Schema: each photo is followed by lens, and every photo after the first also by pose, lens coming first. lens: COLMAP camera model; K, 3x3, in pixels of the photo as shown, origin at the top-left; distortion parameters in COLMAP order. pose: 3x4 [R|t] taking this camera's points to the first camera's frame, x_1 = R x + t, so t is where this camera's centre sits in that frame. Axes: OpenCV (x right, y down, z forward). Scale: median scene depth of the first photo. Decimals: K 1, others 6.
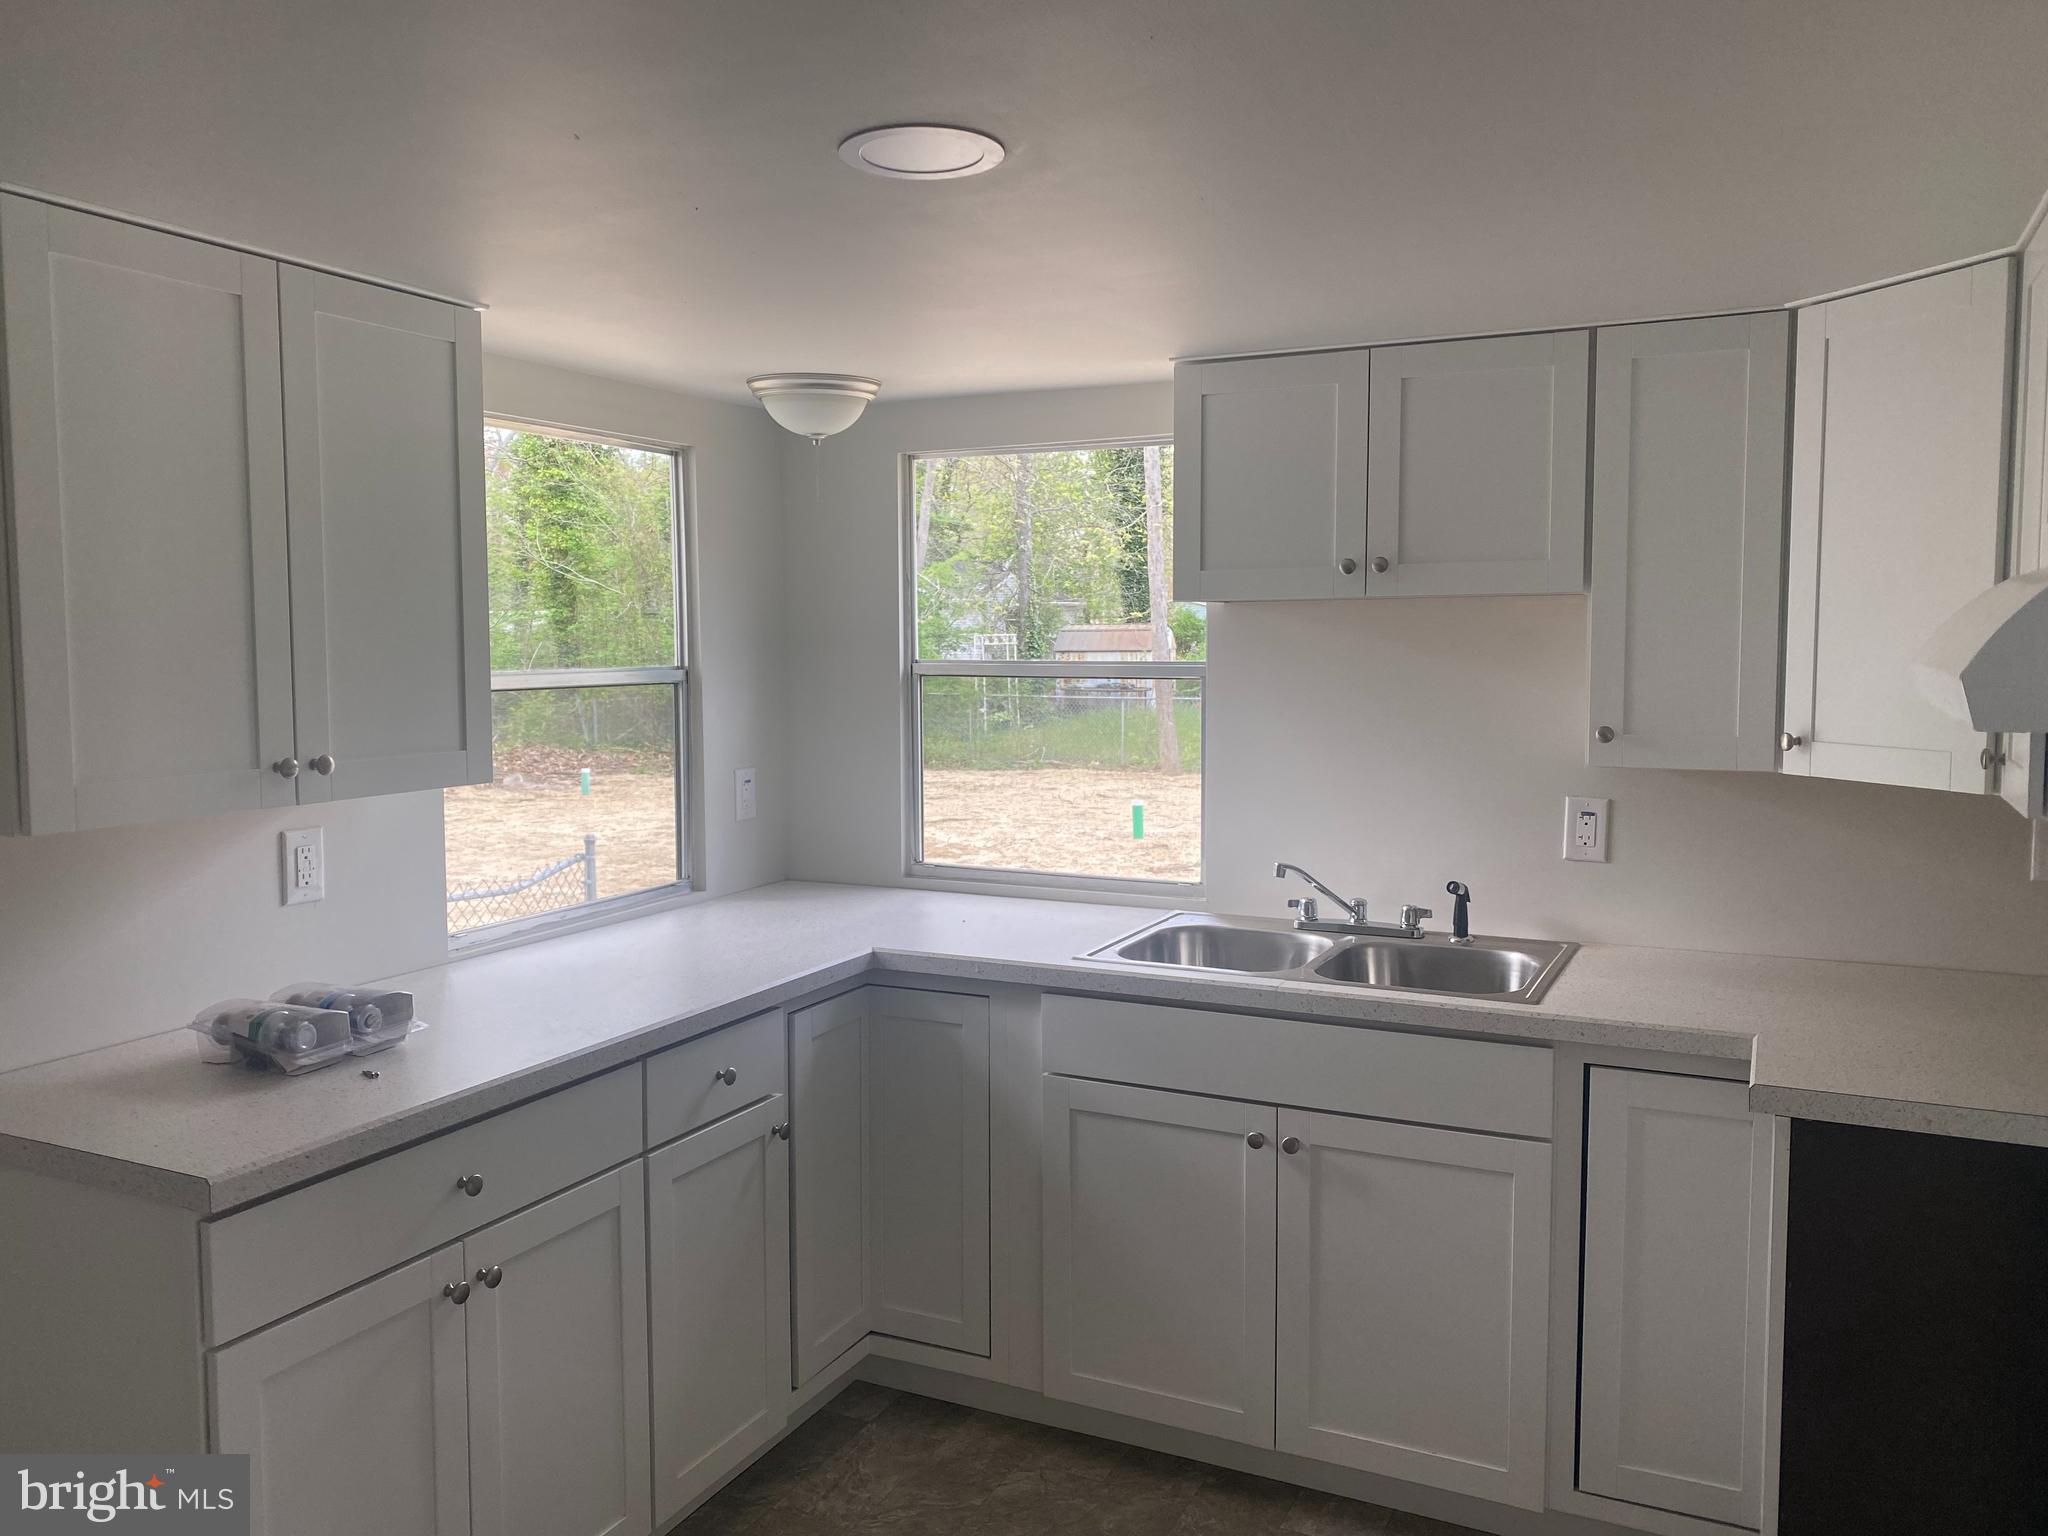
lens RADIAL K [[1582.3, 0, 1024.0], [0, 1582.3, 768.0], [0, 0, 1]] dist [0.001629, -0.004930]
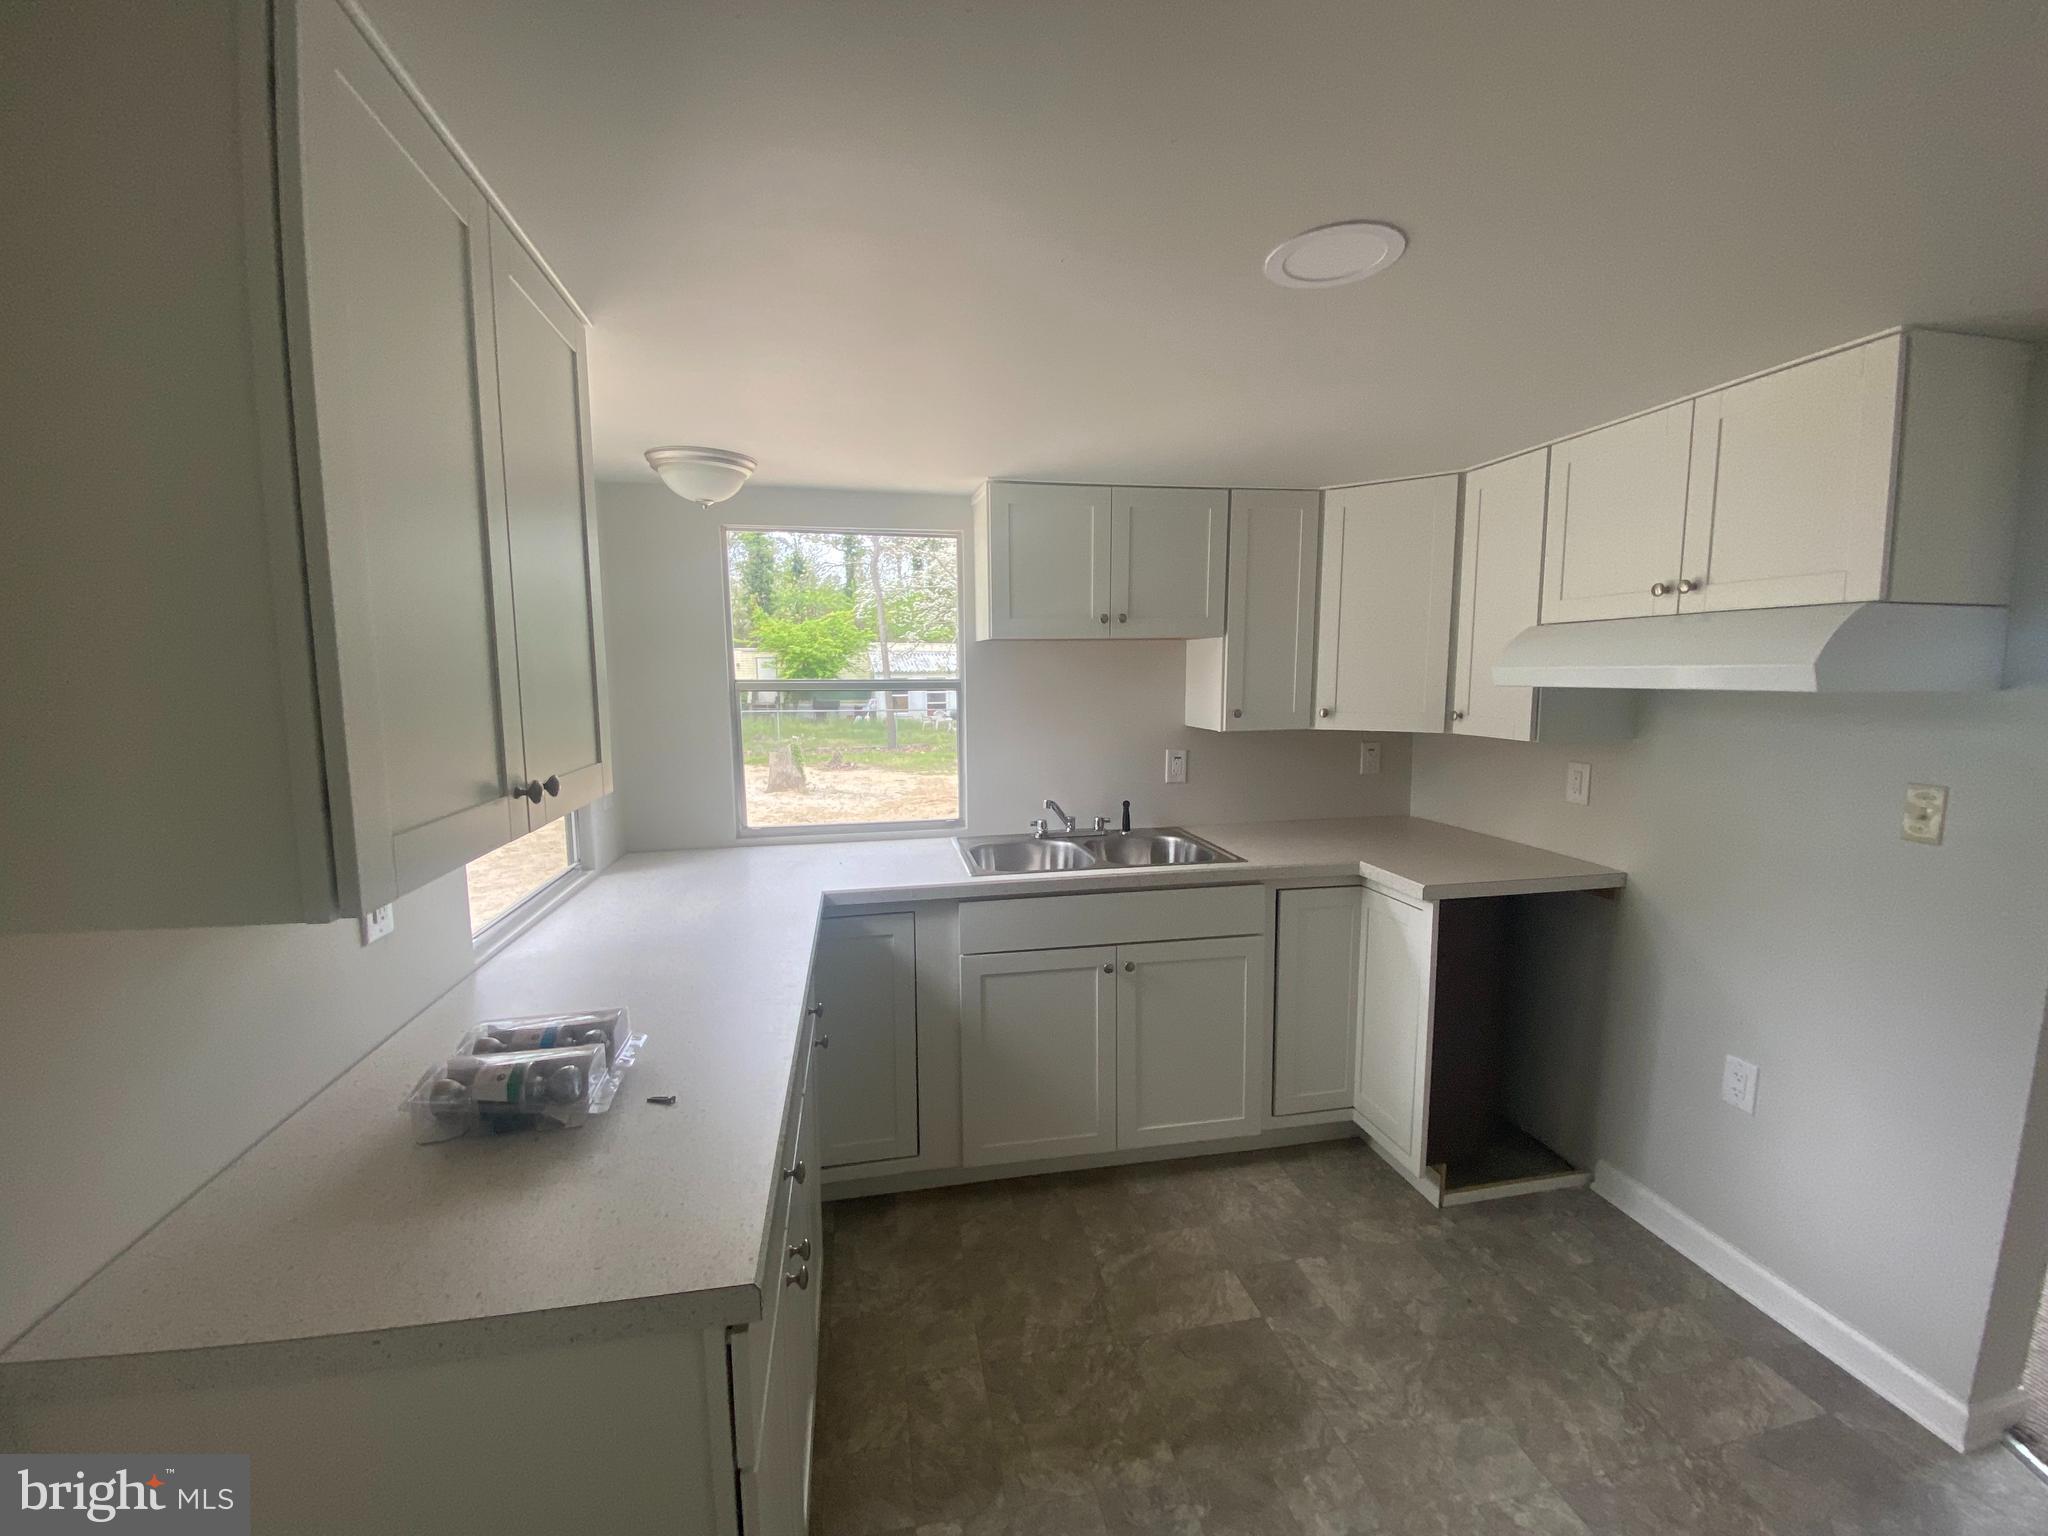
lens RADIAL K [[830.6, 0, 1022.0], [0, 830.6, 774.0], [0, 0, 1]] dist [0.000613, -0.000003]
pose [[0.794964, -0.075946, 0.601884, -0.387585], [0.057628, 0.997100, 0.049700, -0.011019], [-0.603913, -0.004825, 0.797036, 0.341924]]
